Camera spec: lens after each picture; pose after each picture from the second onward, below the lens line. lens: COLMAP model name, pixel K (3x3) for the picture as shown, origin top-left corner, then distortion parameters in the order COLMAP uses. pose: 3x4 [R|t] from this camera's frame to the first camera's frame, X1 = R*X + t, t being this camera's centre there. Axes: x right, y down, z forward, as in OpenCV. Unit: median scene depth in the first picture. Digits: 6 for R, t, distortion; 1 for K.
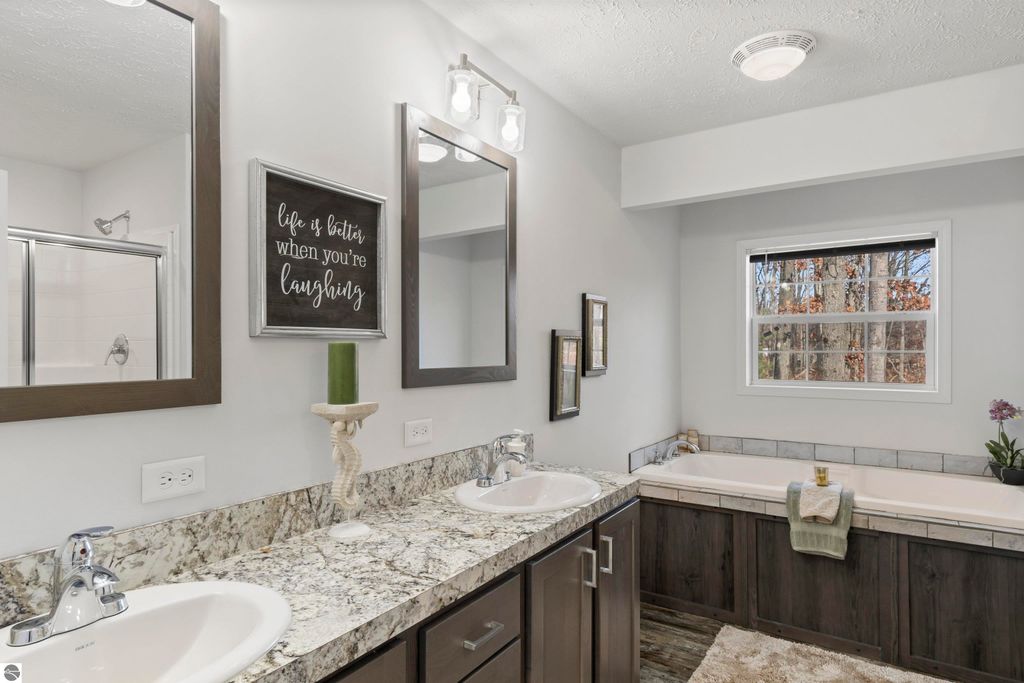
lens RADIAL K [[564.1, 0, 513.8], [0, 564.1, 349.6], [0, 0, 1]] dist [0.002319, 0.000982]
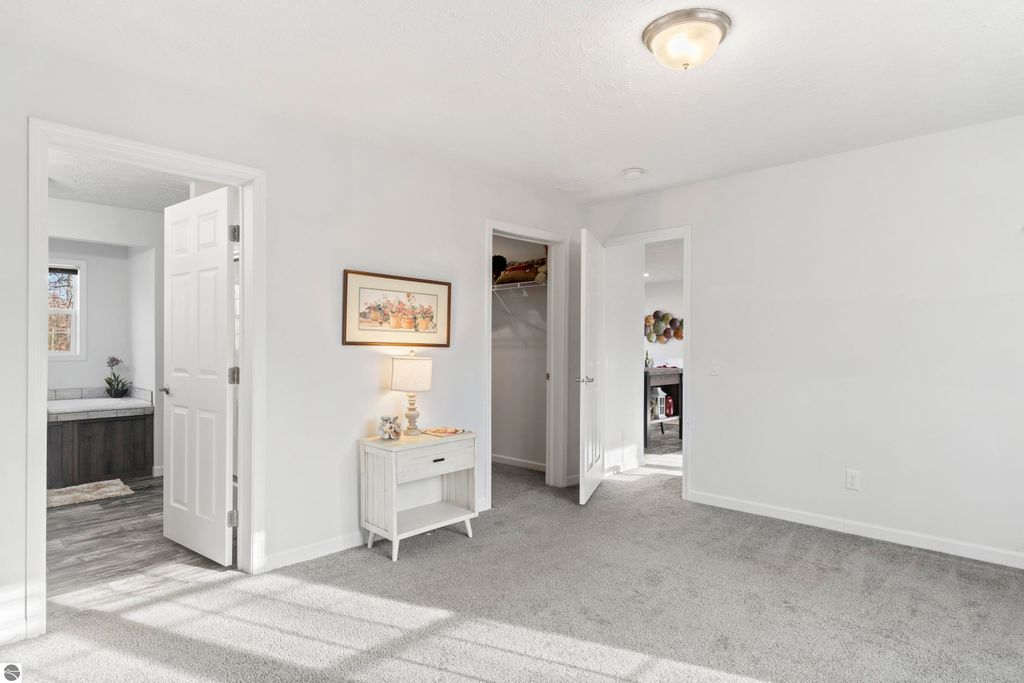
lens RADIAL K [[564.1, 0, 515.9], [0, 564.1, 346.8], [0, 0, 1]] dist [0.002319, 0.000982]
pose [[0.172018, -0.001253, 0.985093, -0.868050], [0.000797, 0.999999, 0.001133, 0.053723], [-0.985093, 0.000590, 0.172019, -0.756649]]
